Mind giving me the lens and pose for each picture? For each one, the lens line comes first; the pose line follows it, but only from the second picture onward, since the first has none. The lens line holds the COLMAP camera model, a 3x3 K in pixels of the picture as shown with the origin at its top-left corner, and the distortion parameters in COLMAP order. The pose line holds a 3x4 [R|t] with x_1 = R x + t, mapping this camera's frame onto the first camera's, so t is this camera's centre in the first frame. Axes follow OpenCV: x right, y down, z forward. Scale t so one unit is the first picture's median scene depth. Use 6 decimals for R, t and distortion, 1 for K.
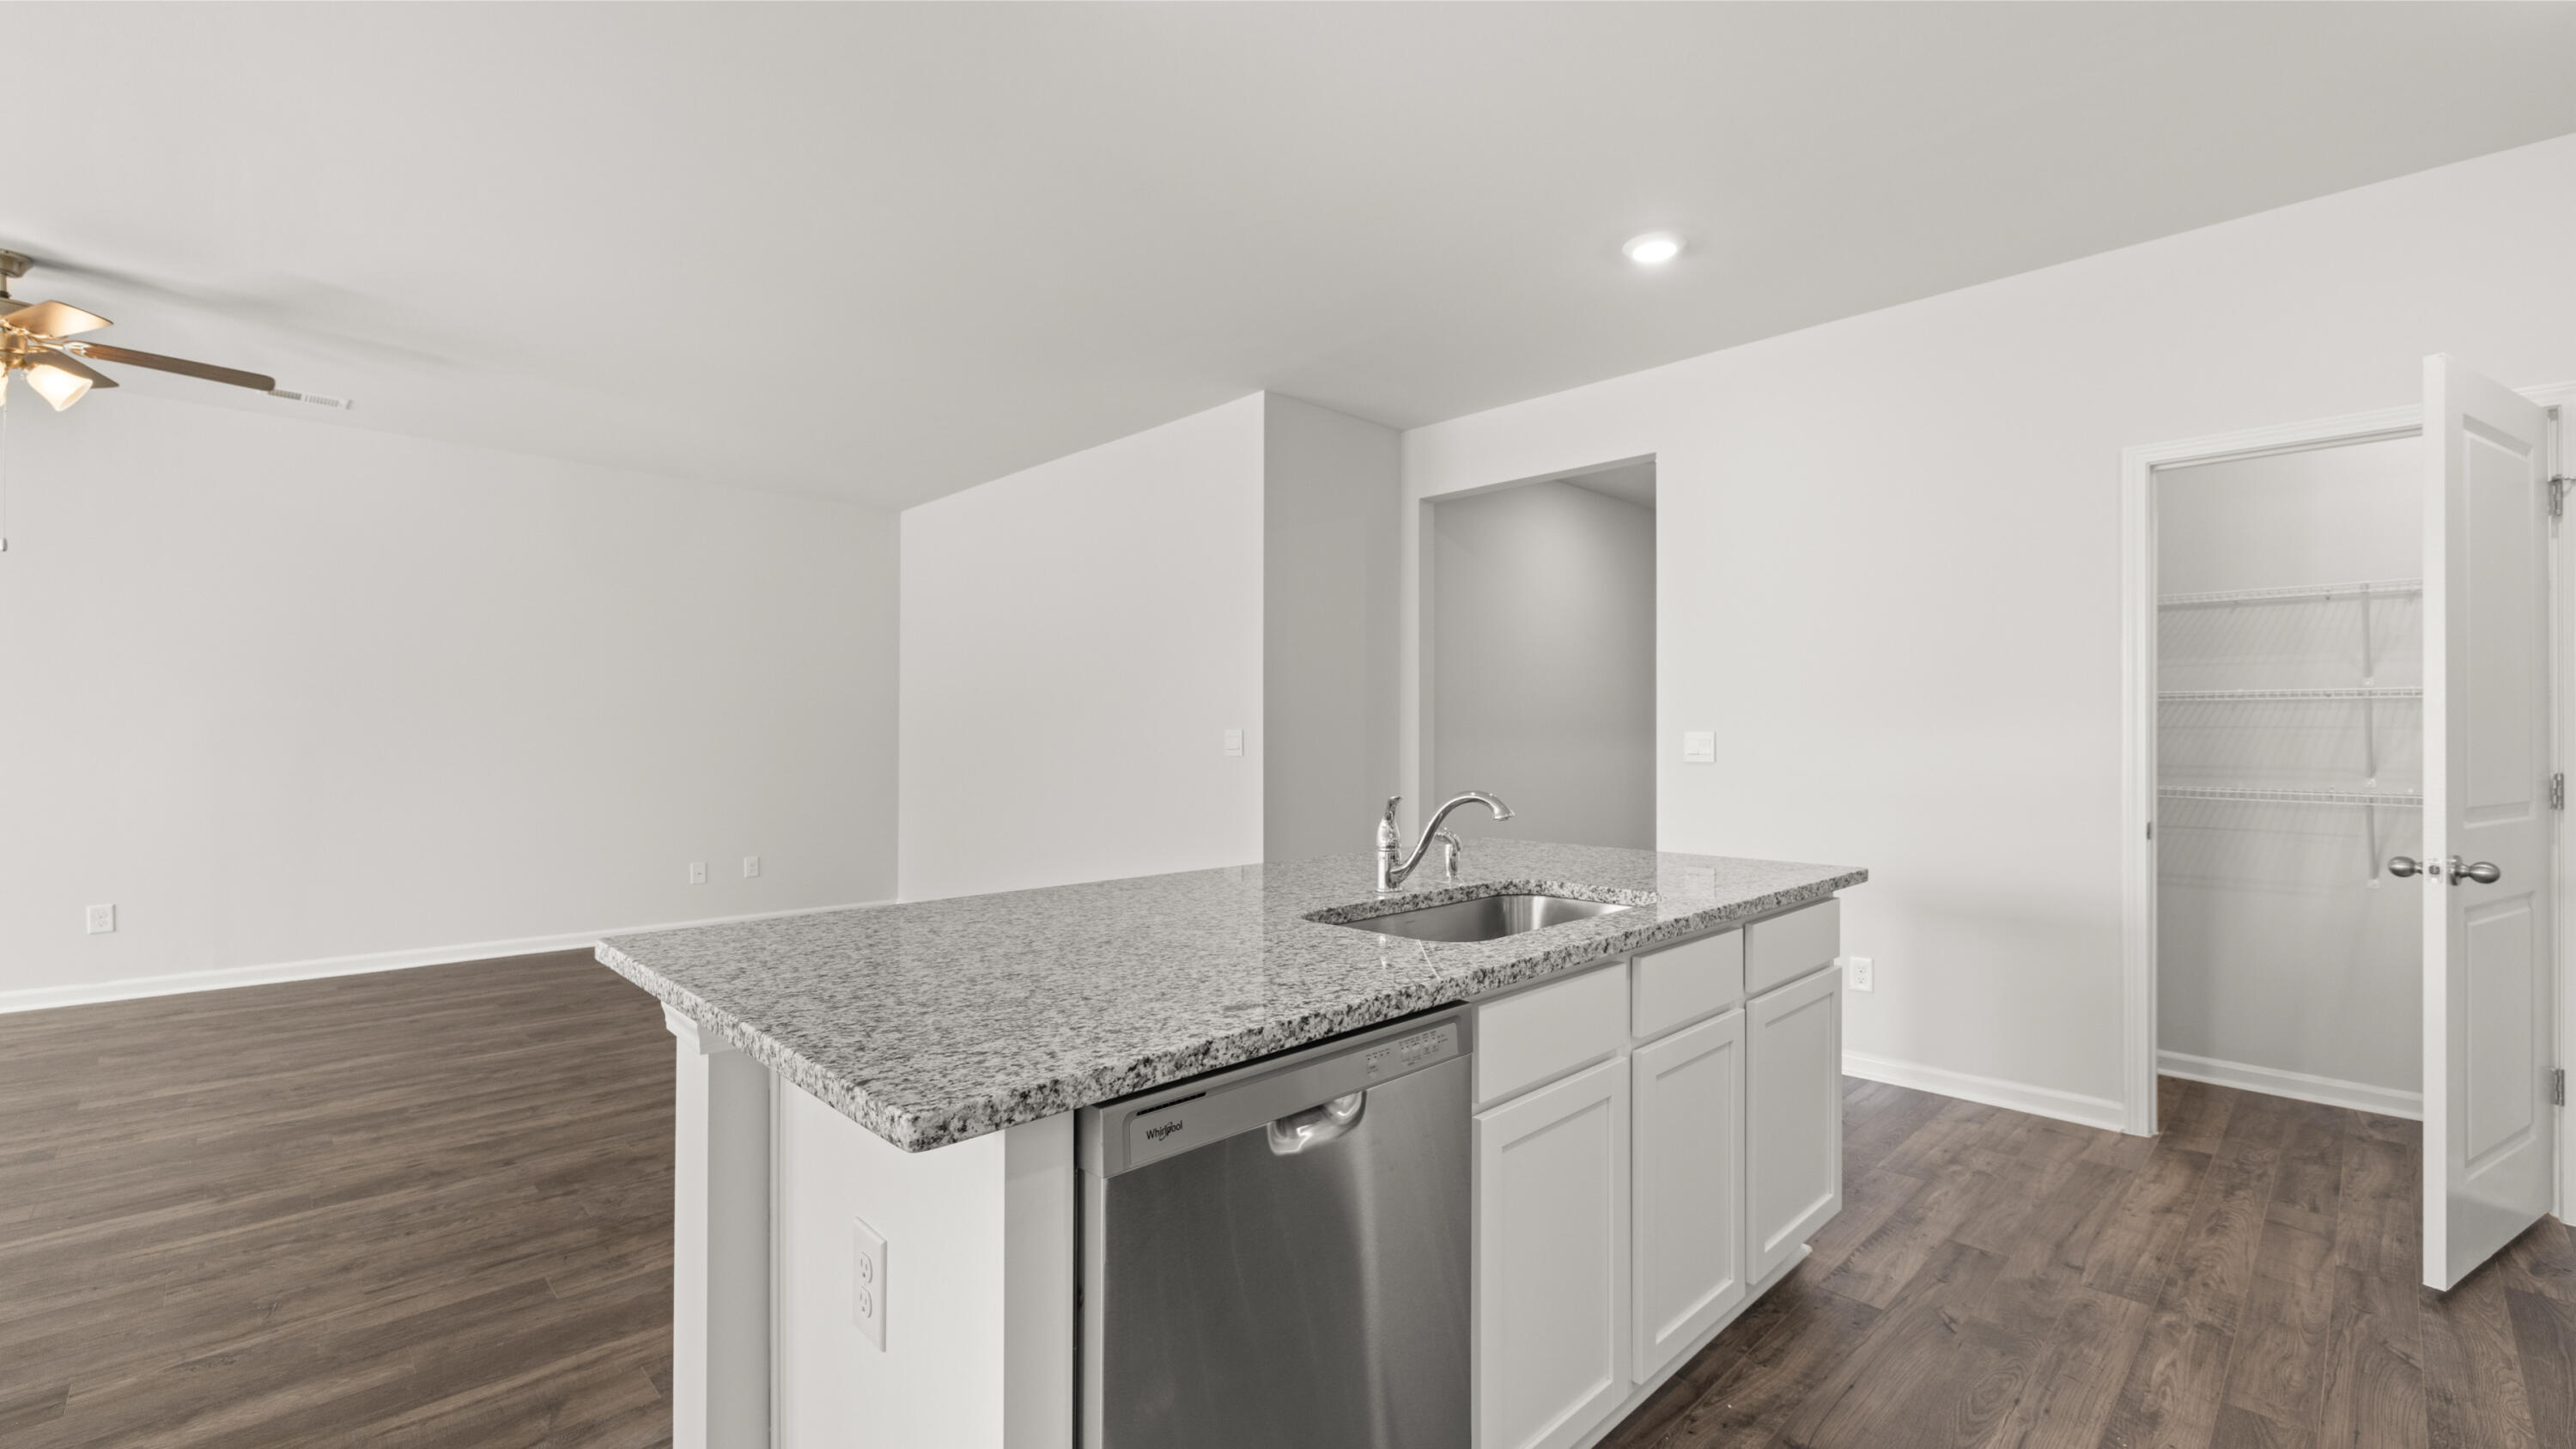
lens RADIAL K [[1076.3, 0, 1286.1], [0, 1076.3, 733.8], [0, 0, 1]] dist [-0.005619, 0.000855]
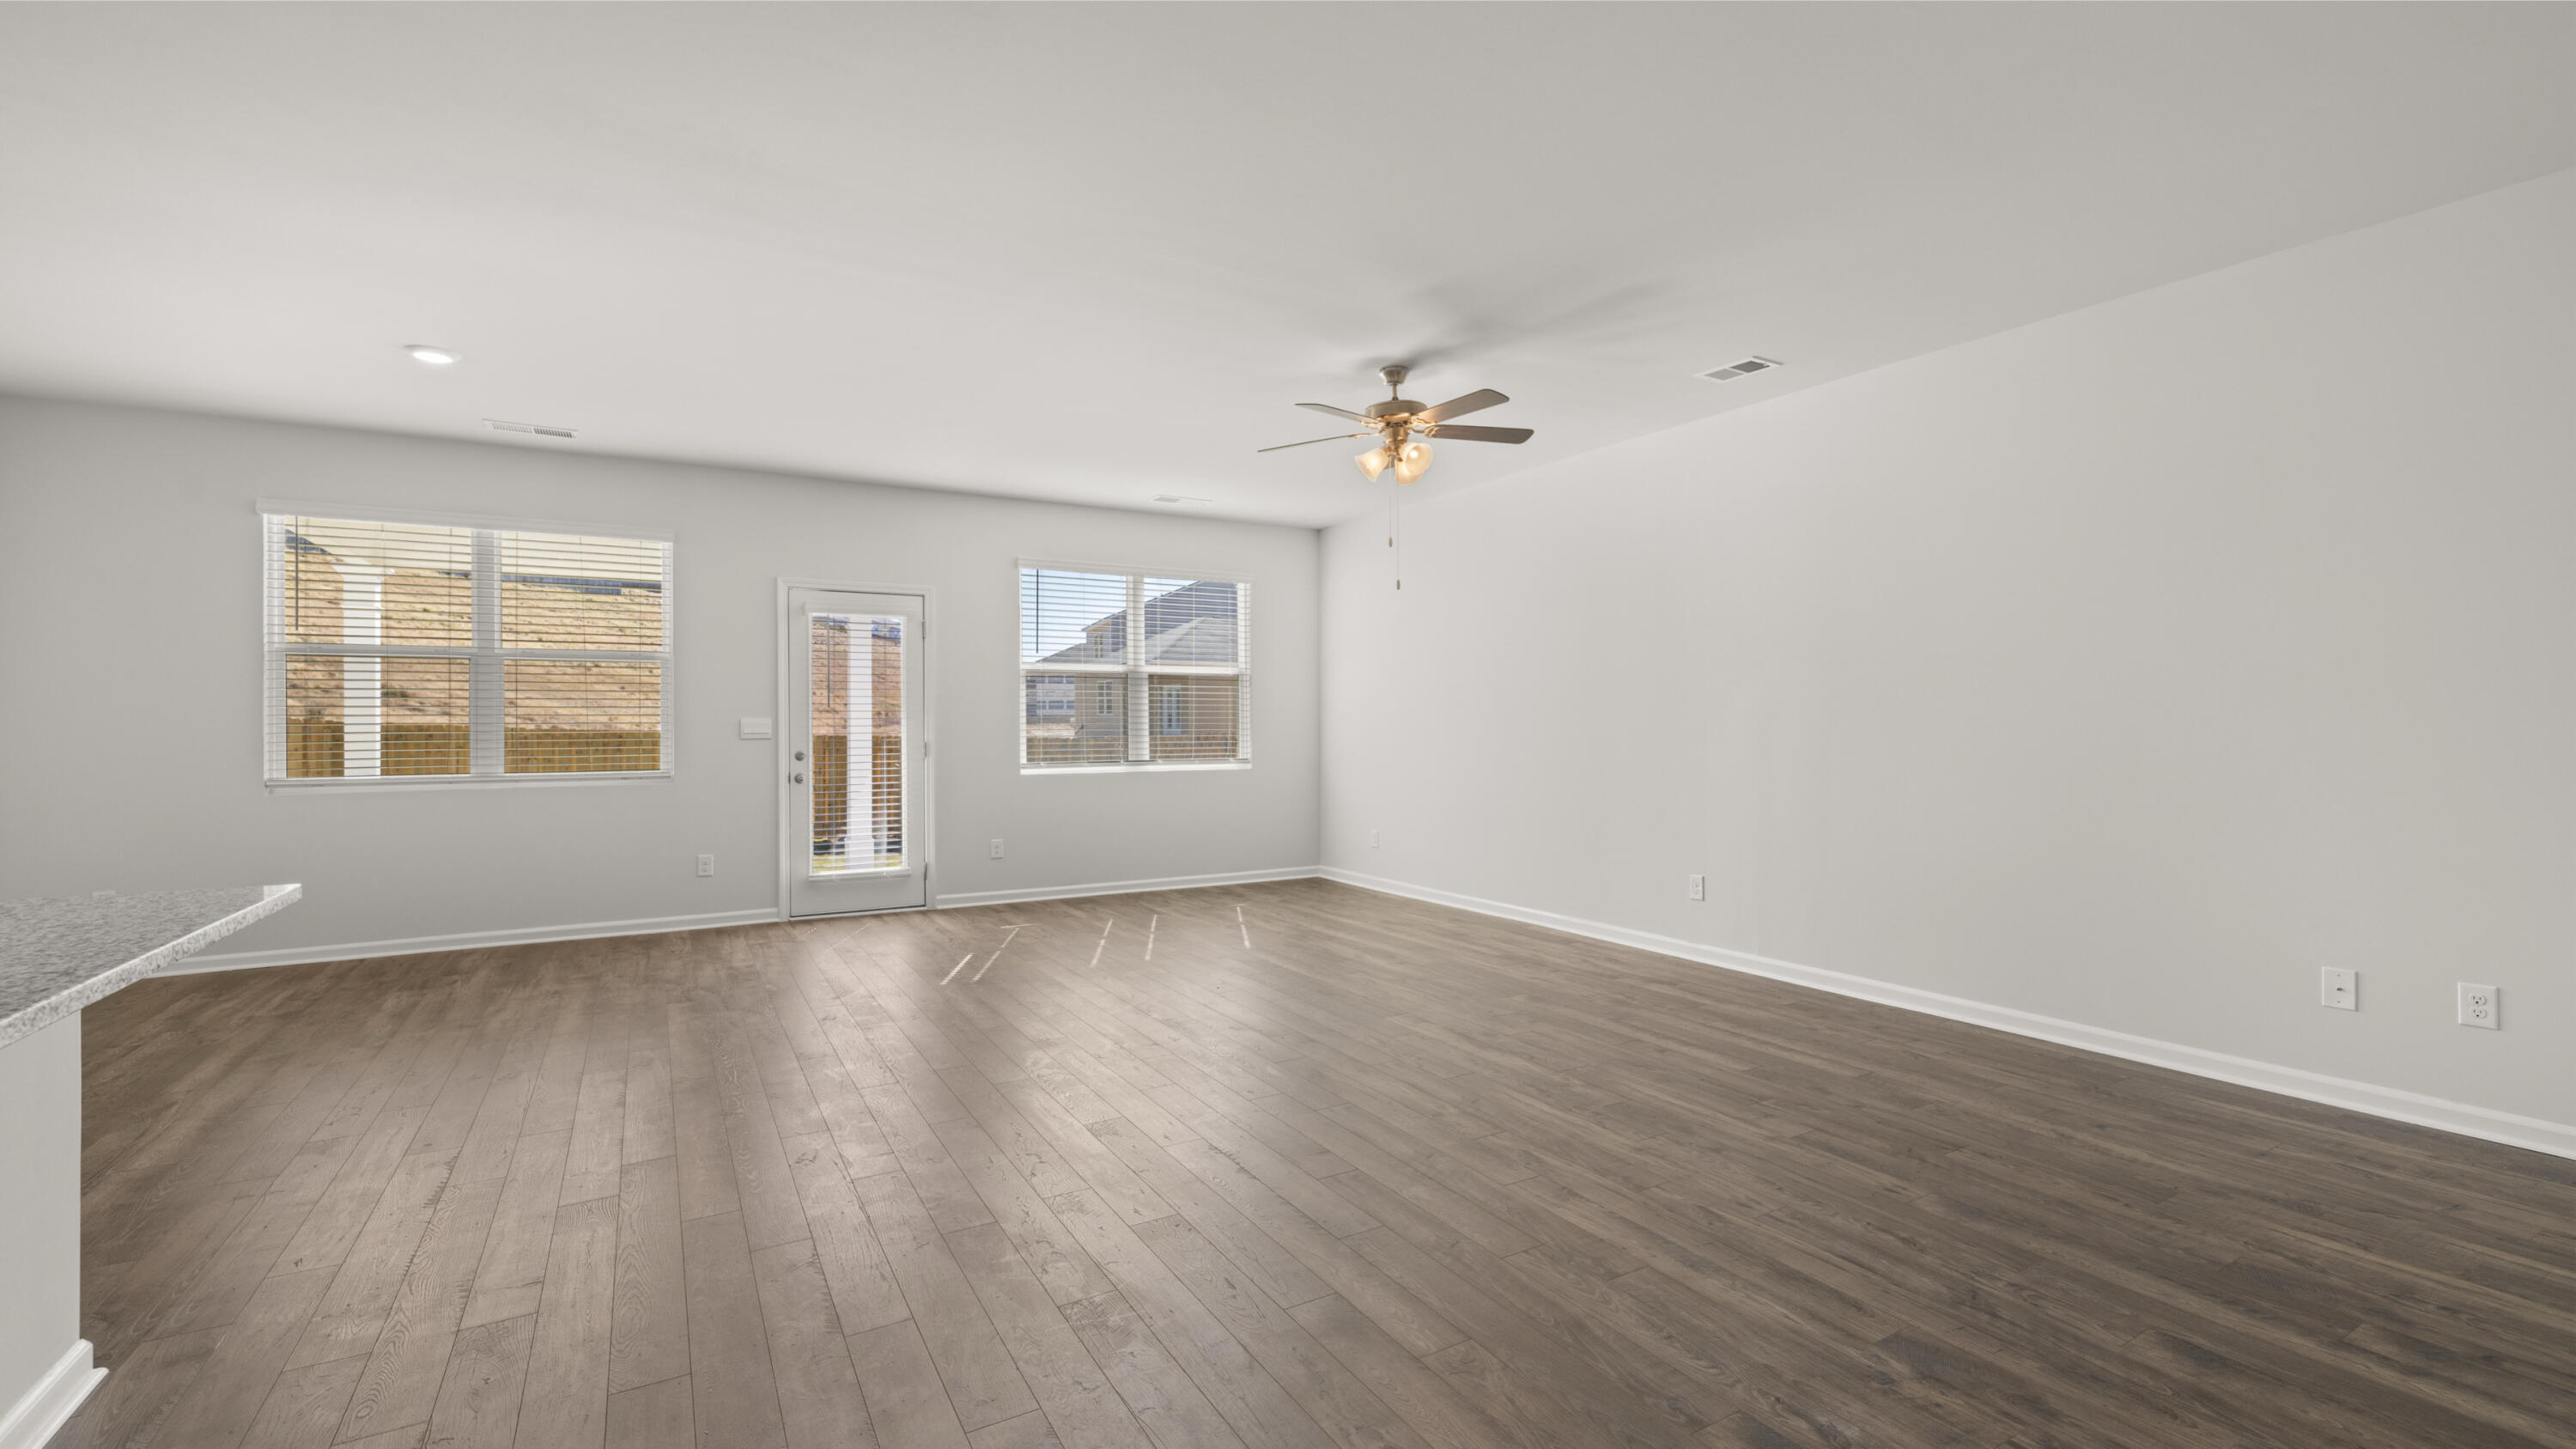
lens RADIAL K [[1076.3, 0, 1281.6], [0, 1076.3, 724.4], [0, 0, 1]] dist [-0.005619, 0.000855]
pose [[-0.233936, -0.002625, -0.972249, 0.185715], [0.002752, 0.999991, -0.003362, 0.000817], [0.972248, -0.003462, -0.233926, 1.362526]]
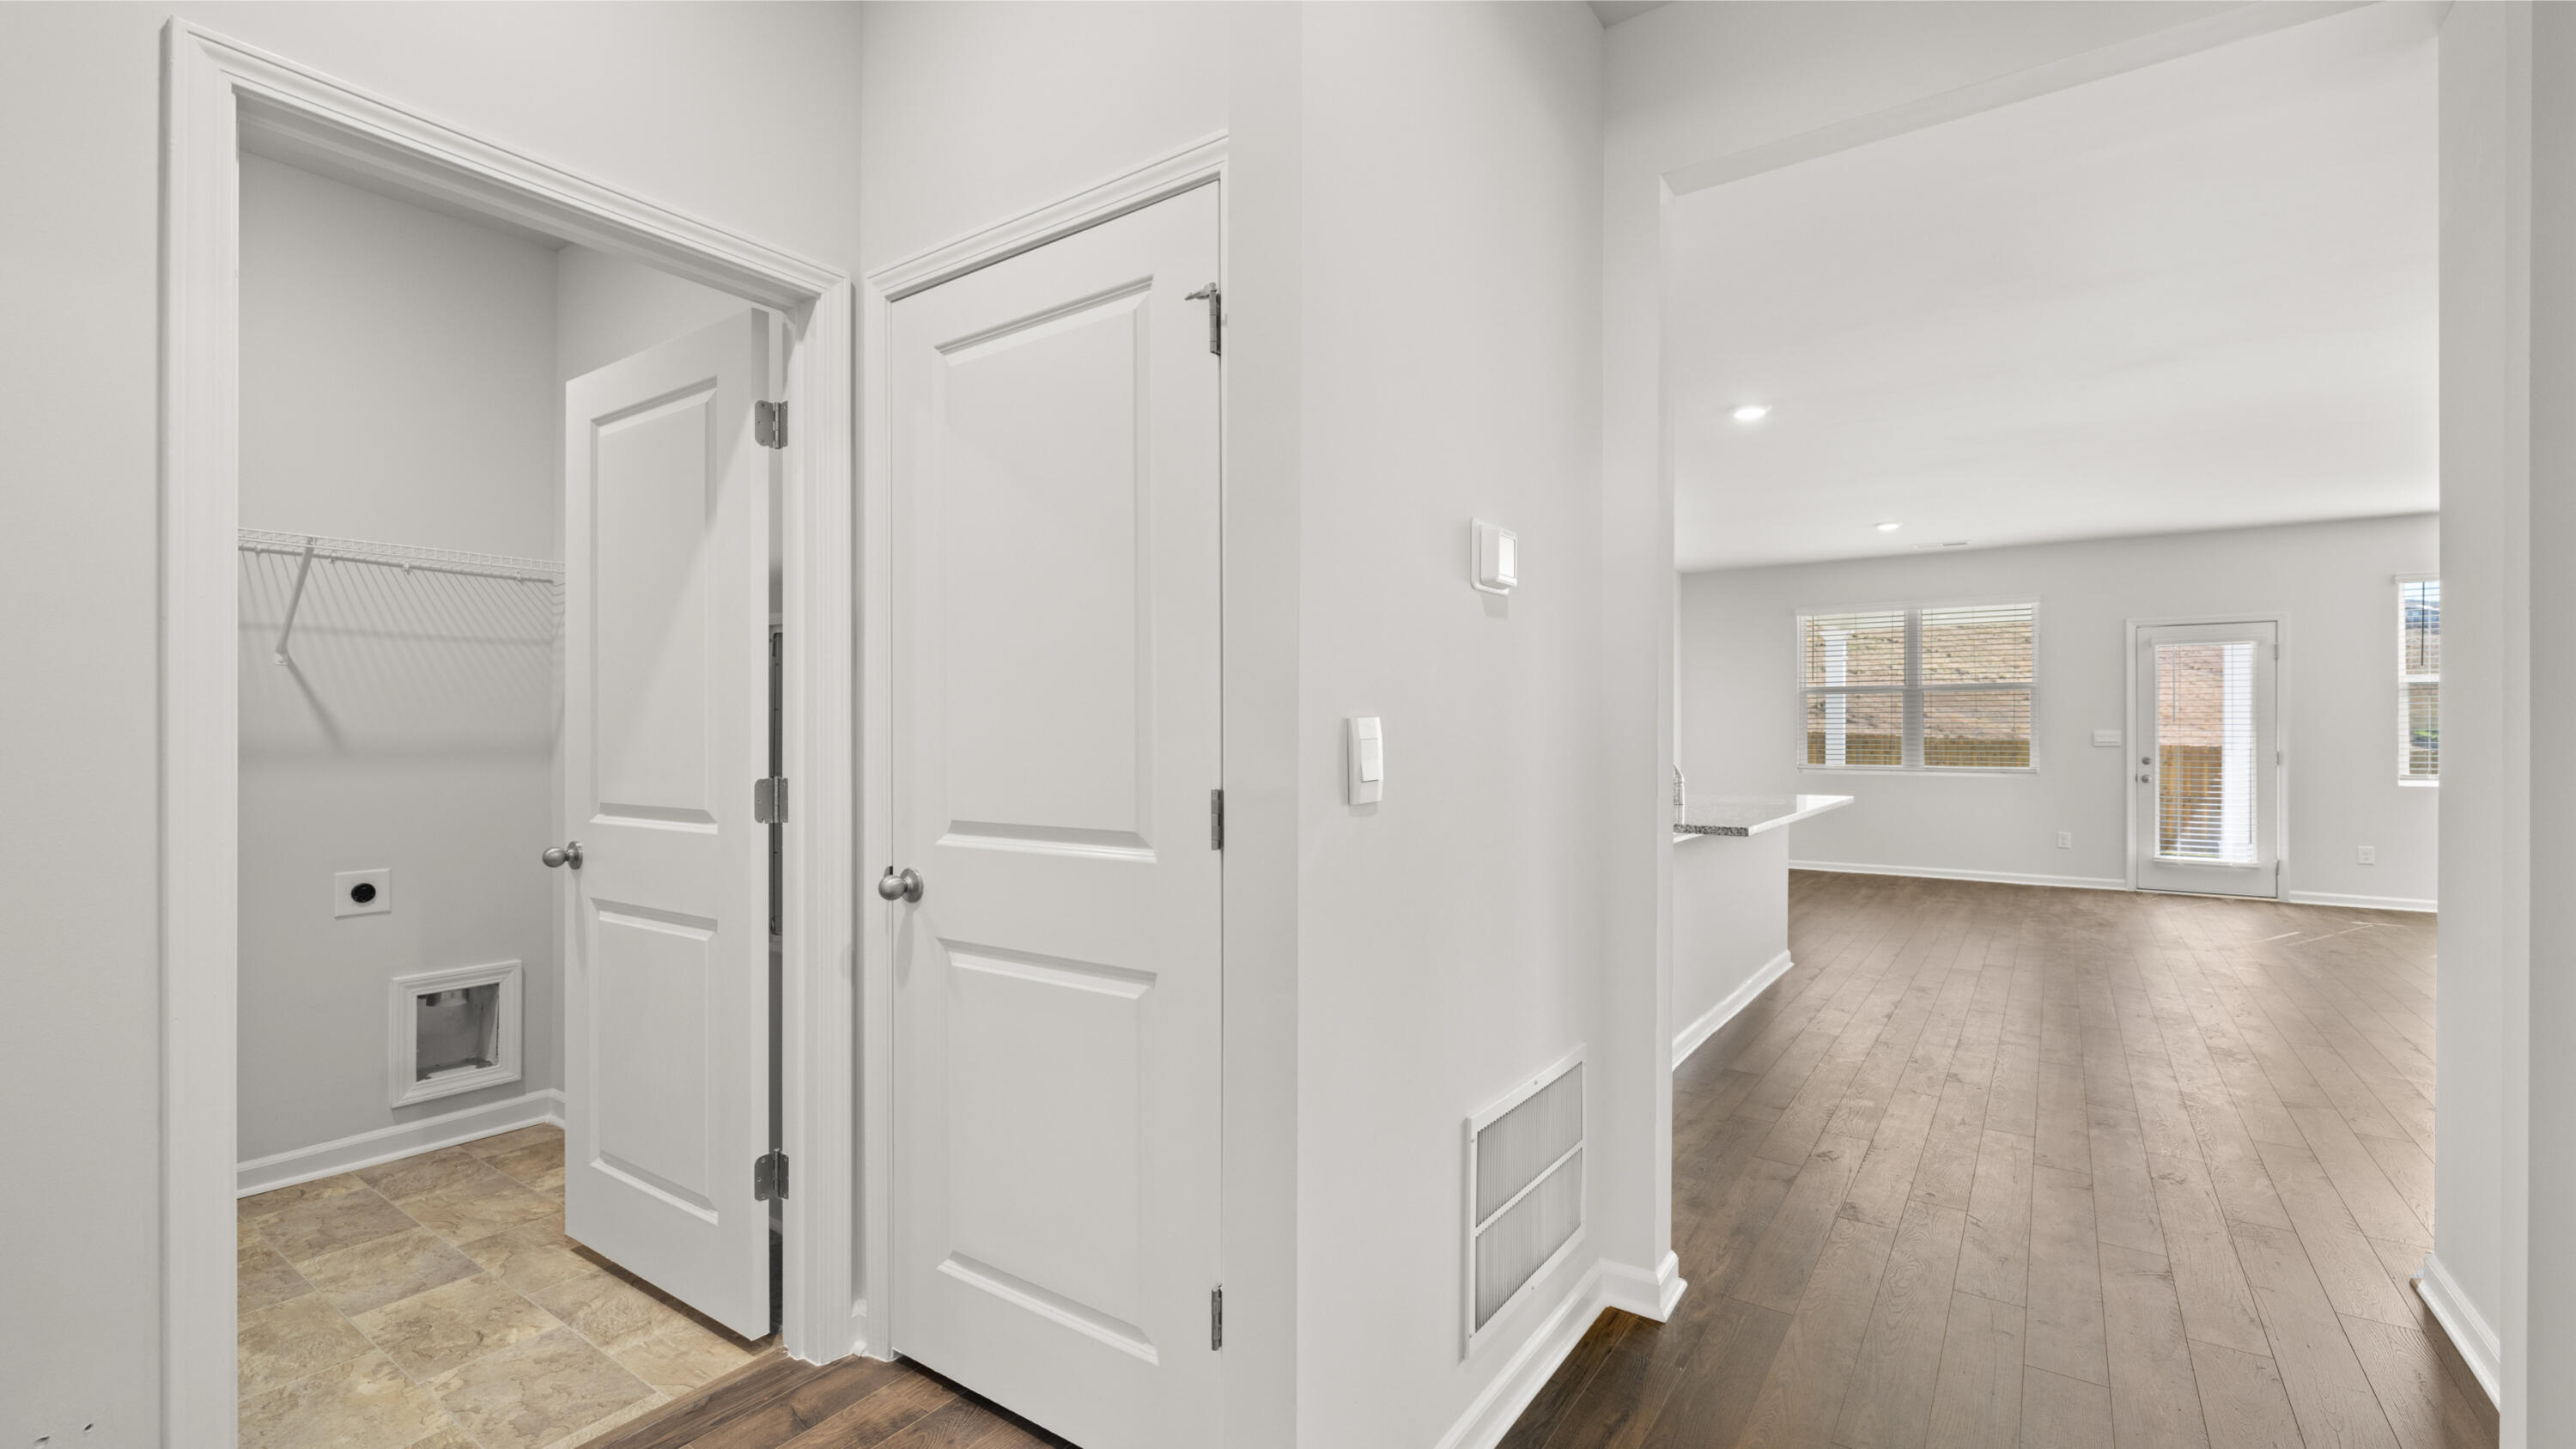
lens RADIAL K [[1076.3, 0, 1291.6], [0, 1076.3, 730.3], [0, 0, 1]] dist [-0.005619, 0.000855]
pose [[-0.983634, -0.007904, -0.180003, 0.922974], [-0.007184, 0.999963, -0.004651, 0.006131], [0.180033, -0.003282, -0.983655, 2.197238]]
